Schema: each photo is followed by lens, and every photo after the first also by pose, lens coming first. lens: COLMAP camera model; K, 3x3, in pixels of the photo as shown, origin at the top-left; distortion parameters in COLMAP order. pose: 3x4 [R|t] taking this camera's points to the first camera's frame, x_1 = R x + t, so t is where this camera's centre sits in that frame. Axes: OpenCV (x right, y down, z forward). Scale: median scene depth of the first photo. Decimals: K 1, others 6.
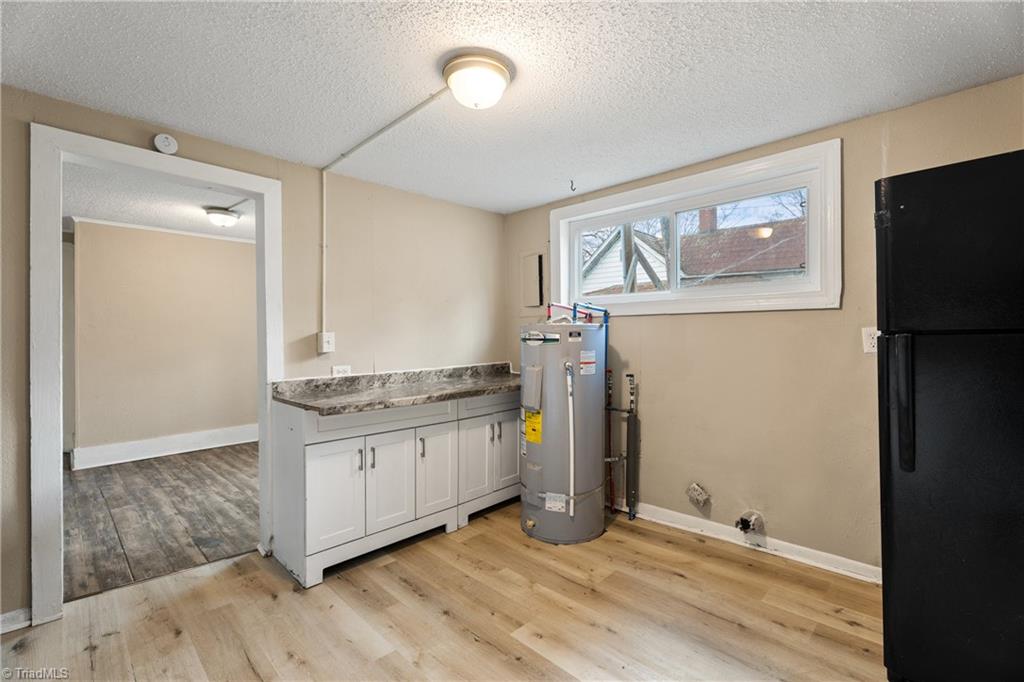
lens RADIAL K [[464.8, 0, 514.6], [0, 464.8, 336.2], [0, 0, 1]] dist [-0.000431, 0.000734]
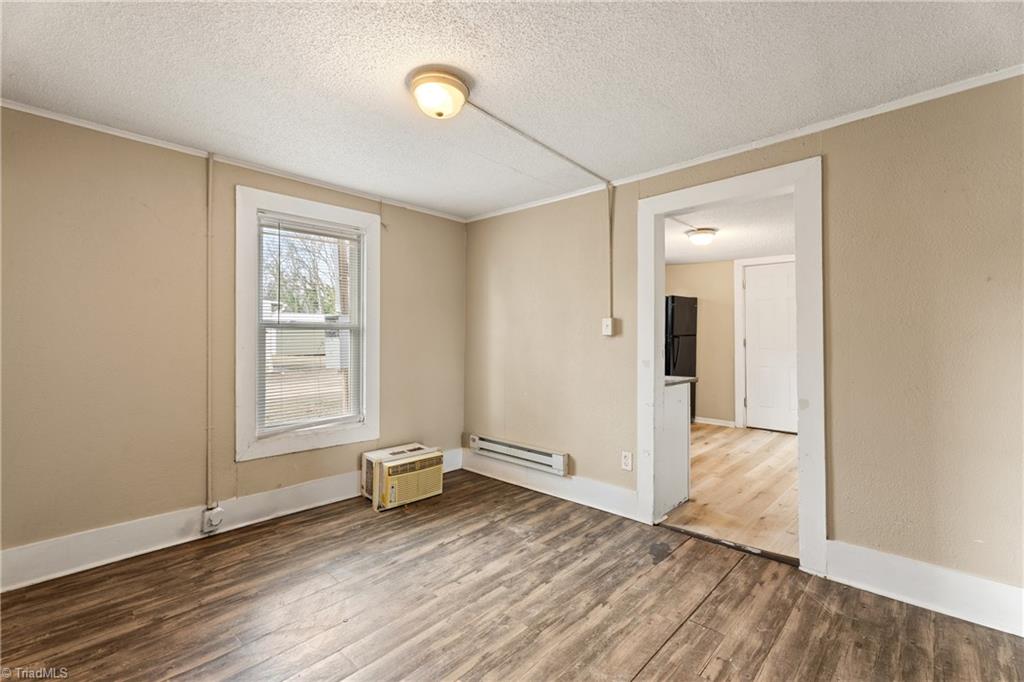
lens RADIAL K [[464.8, 0, 517.6], [0, 464.8, 334.3], [0, 0, 1]] dist [-0.000431, 0.000734]
pose [[-0.049351, 0.019072, 0.998599, -1.642190], [0.011890, 0.999758, -0.018506, 0.021378], [-0.998711, 0.010960, -0.049566, 1.372960]]
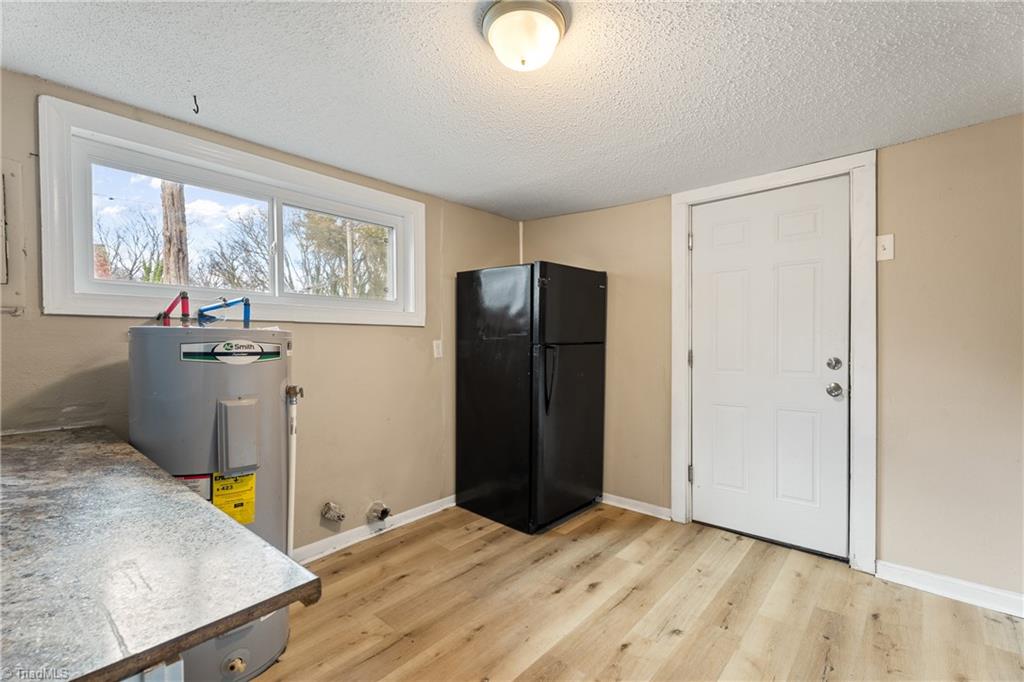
lens RADIAL K [[464.8, 0, 508.0], [0, 464.8, 346.4], [0, 0, 1]] dist [-0.000431, 0.000734]
pose [[-0.070032, -0.003916, 0.997537, -0.596039], [0.007903, 0.999959, 0.004480, -0.002970], [-0.997513, 0.008198, -0.069999, 0.715221]]
